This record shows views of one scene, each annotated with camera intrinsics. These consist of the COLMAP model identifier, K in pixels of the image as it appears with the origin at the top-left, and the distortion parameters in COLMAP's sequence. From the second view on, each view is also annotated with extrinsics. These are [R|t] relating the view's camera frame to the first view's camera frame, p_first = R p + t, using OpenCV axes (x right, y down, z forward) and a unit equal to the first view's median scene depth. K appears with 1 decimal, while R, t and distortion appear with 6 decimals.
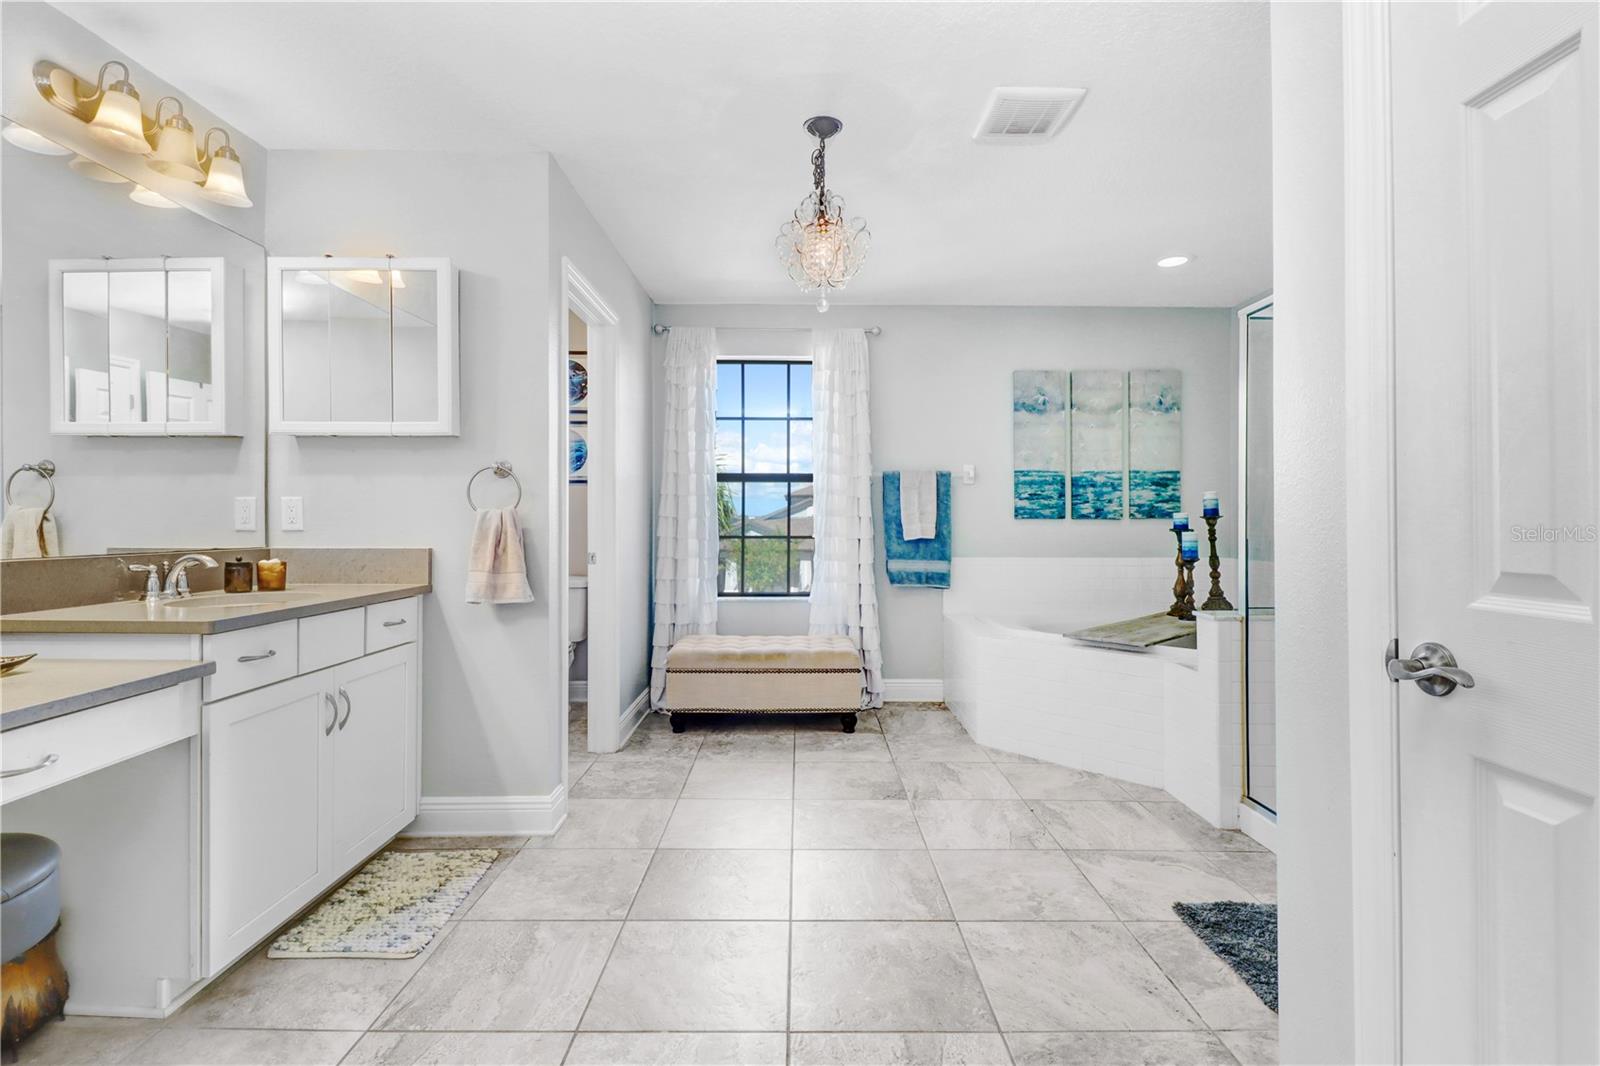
lens RADIAL K [[765.3, 0, 800.3], [0, 765.3, 511.5], [0, 0, 1]] dist [0.023438, -0.021007]
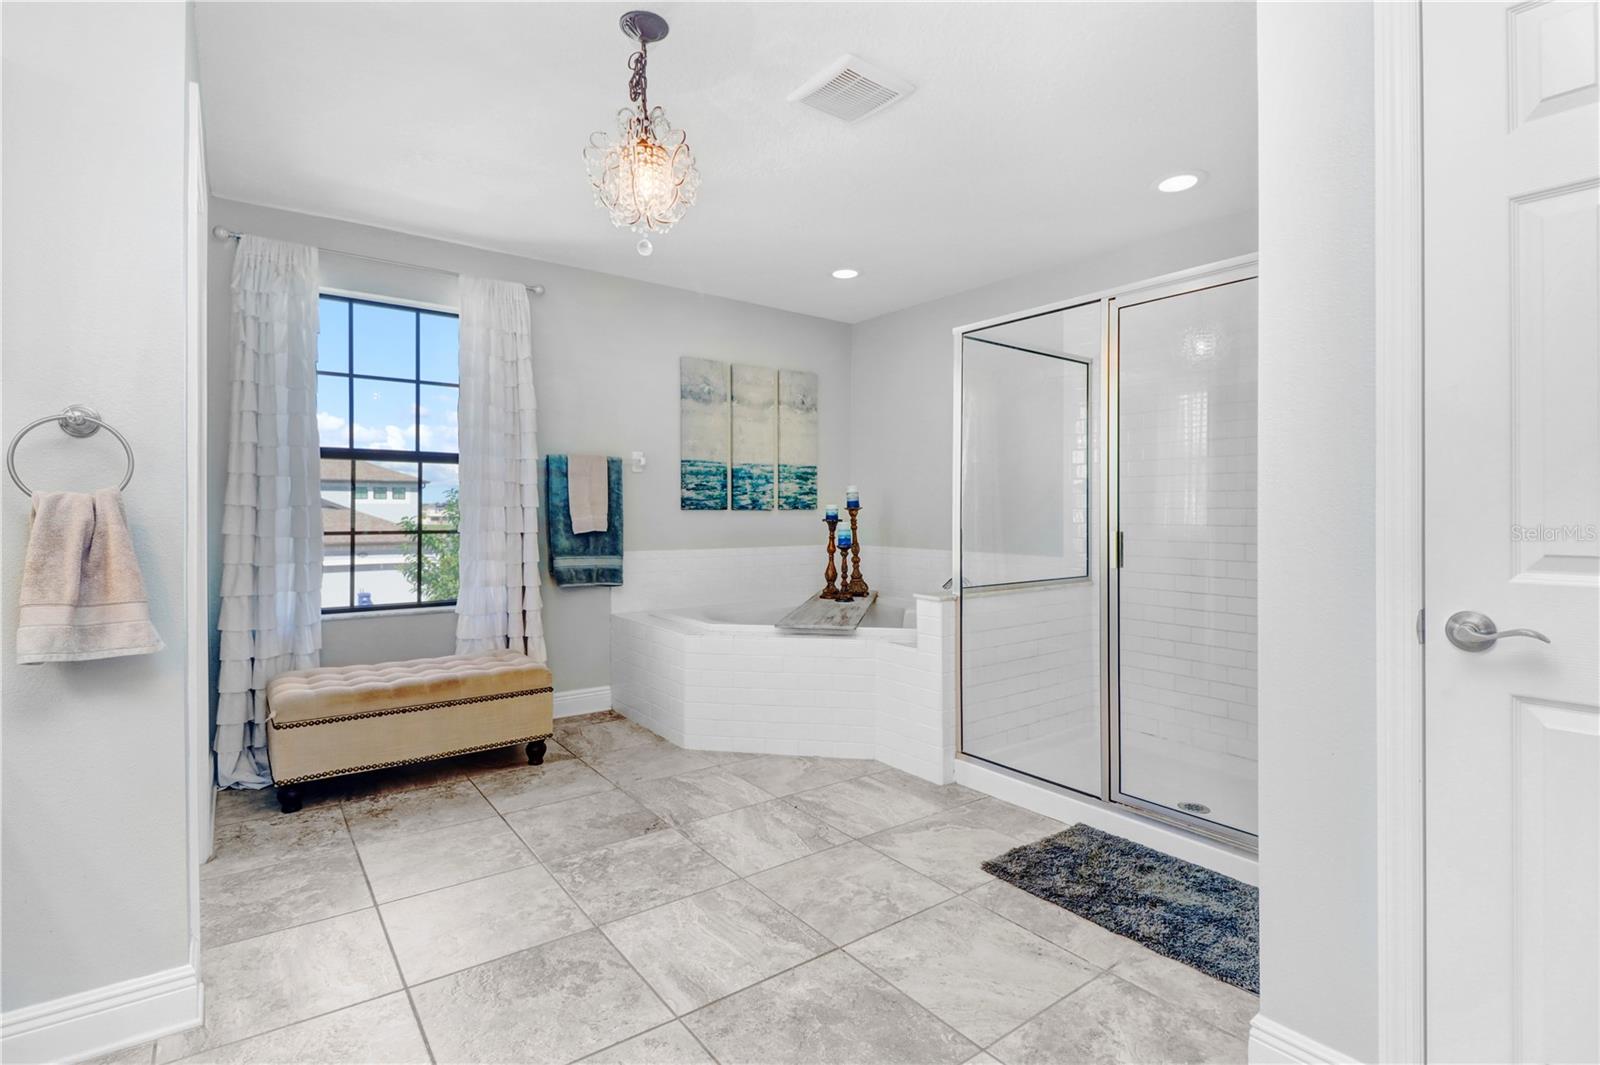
lens RADIAL K [[765.3, 0, 800.3], [0, 765.3, 511.0], [0, 0, 1]] dist [0.023438, -0.021007]
pose [[0.806430, 0.000790, 0.591329, -0.176037], [-0.008320, 0.999915, 0.010010, 0.000259], [-0.591271, -0.012992, 0.806368, 0.134927]]
